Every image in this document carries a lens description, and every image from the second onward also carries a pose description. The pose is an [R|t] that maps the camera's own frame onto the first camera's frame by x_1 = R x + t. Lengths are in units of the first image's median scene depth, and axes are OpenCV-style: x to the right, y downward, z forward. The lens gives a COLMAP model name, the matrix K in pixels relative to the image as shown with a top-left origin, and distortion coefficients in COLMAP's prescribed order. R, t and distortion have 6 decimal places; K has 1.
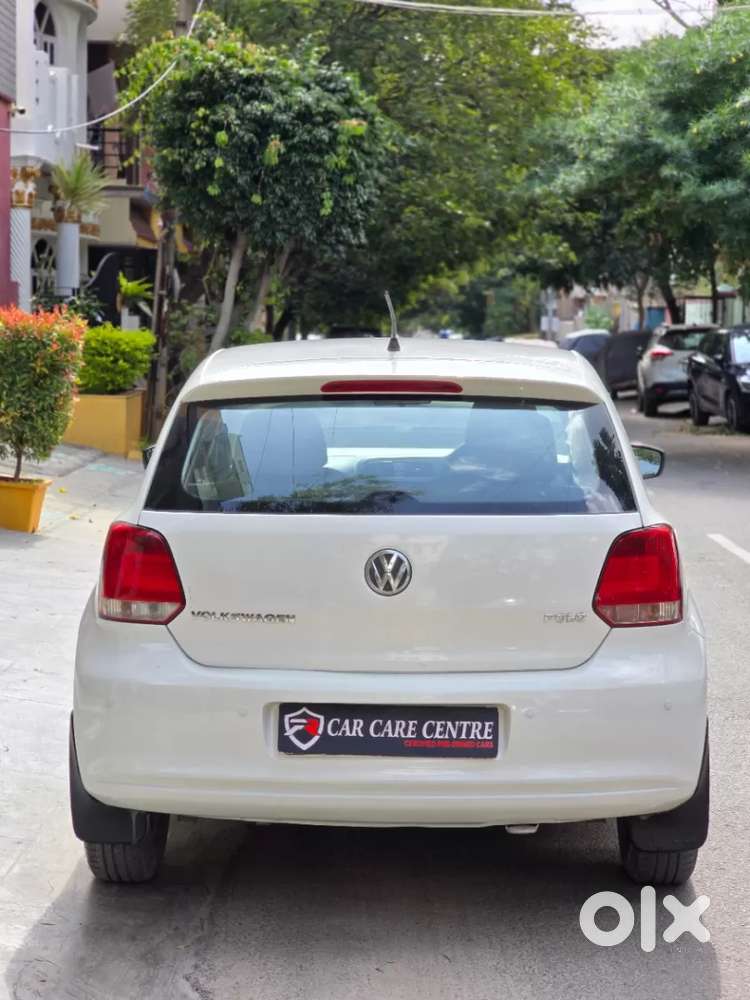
lens RADIAL K [[2010.5, 0, 375.0], [0, 2010.5, 500.0], [0, 0, 1]] dist [-0.029638, 0.097791]
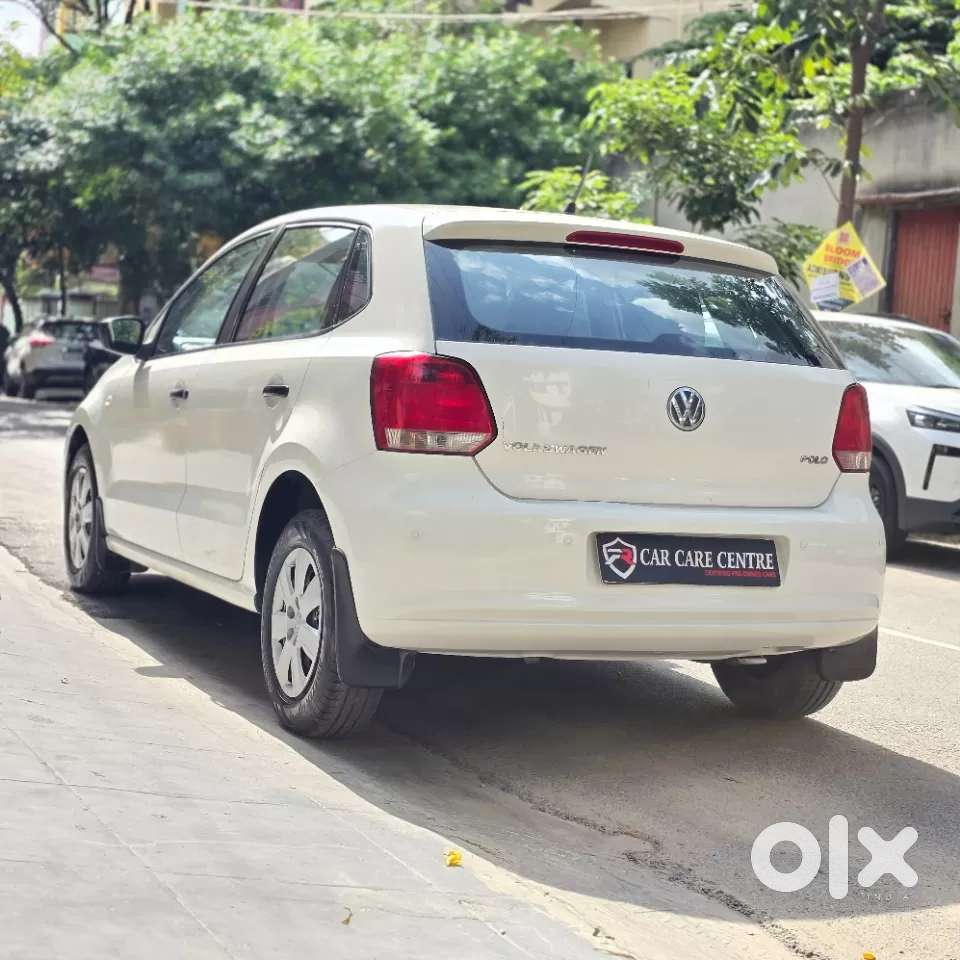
lens RADIAL K [[1776.2, 0, 505.0], [0, 1776.2, 484.2], [0, 0, 1]] dist [0.190802, -0.464093]
pose [[0.883704, 0.027543, 0.467234, -0.477546], [-0.021505, 0.999602, -0.018252, 0.088365], [-0.467551, 0.006081, 0.883945, 0.217053]]
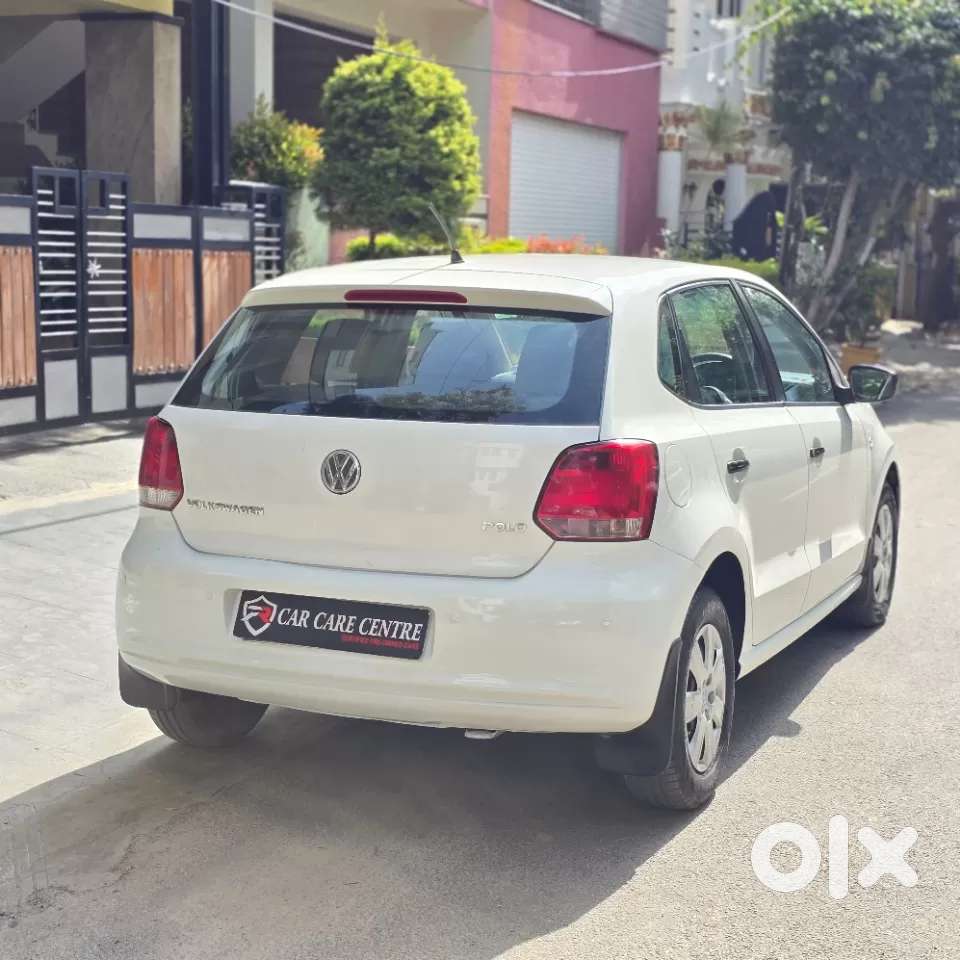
lens RADIAL K [[1765.9, 0, 451.5], [0, 1765.9, 482.8], [0, 0, 1]] dist [0.187506, -0.603923]
pose [[0.921613, 0.053784, -0.384365, 0.387322], [-0.040224, 0.998255, 0.043236, -0.000292], [0.386019, -0.024386, 0.922168, 0.170508]]
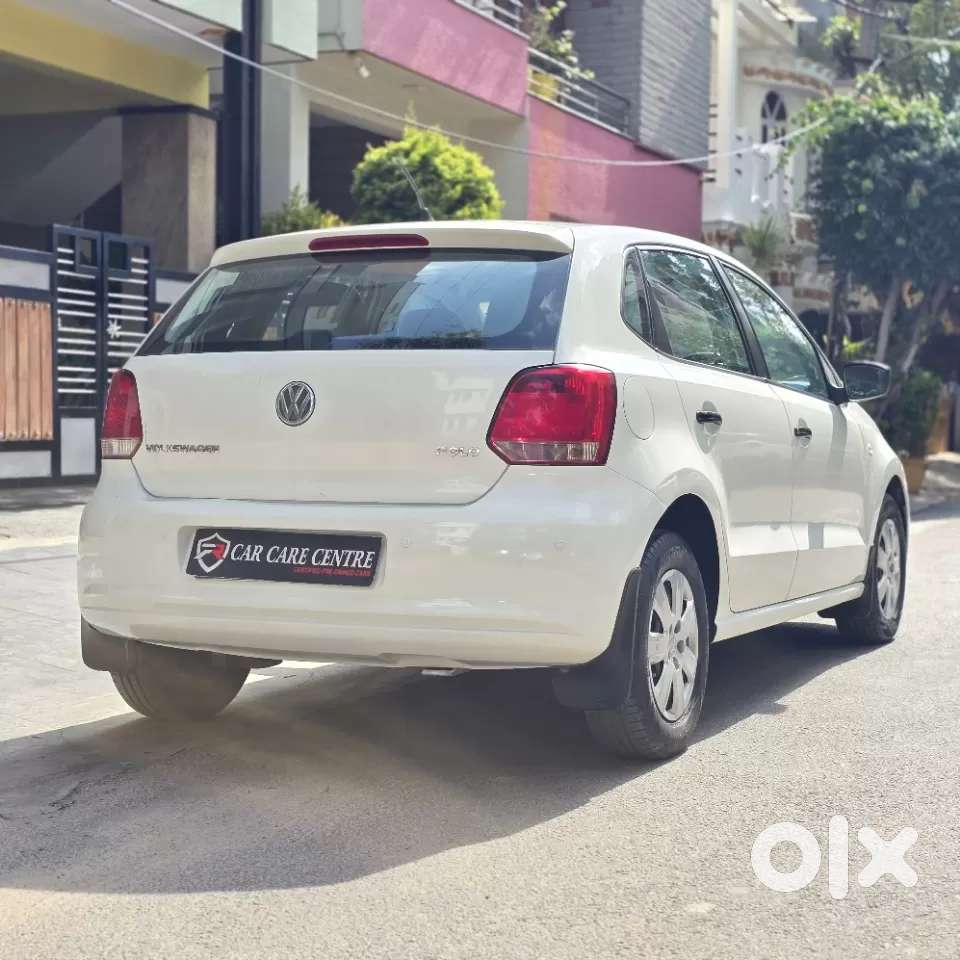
lens RADIAL K [[1769.6, 0, 480.0], [0, 1769.6, 480.0], [0, 0, 1]] dist [0.196260, -0.635041]
pose [[0.911966, 0.012762, -0.410068, 0.437839], [-0.037236, 0.997965, -0.051754, 0.111385], [0.408574, 0.062467, 0.910585, 0.205496]]
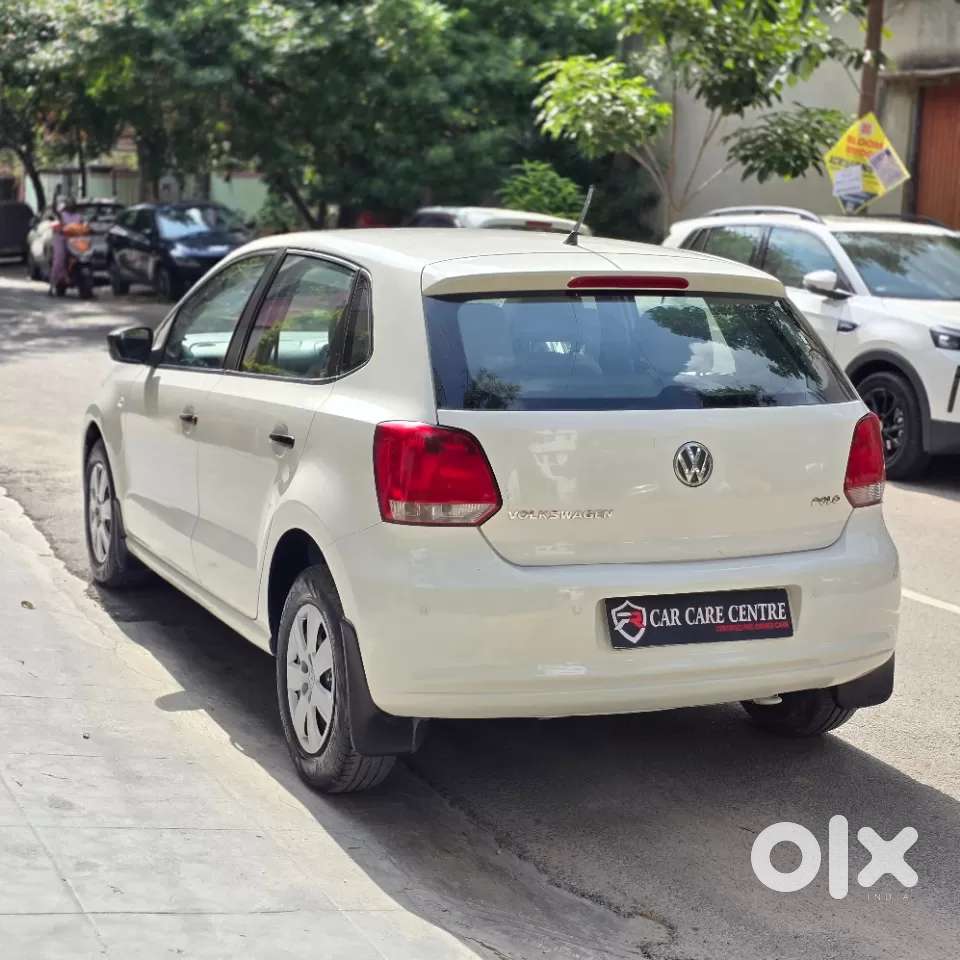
lens RADIAL K [[1769.6, 0, 480.0], [0, 1769.6, 480.0], [0, 0, 1]] dist [0.196260, -0.635041]
pose [[0.897832, -0.041309, 0.438396, -0.462177], [0.010806, 0.997357, 0.071849, -0.021221], [-0.440205, -0.059771, 0.895906, 0.221890]]
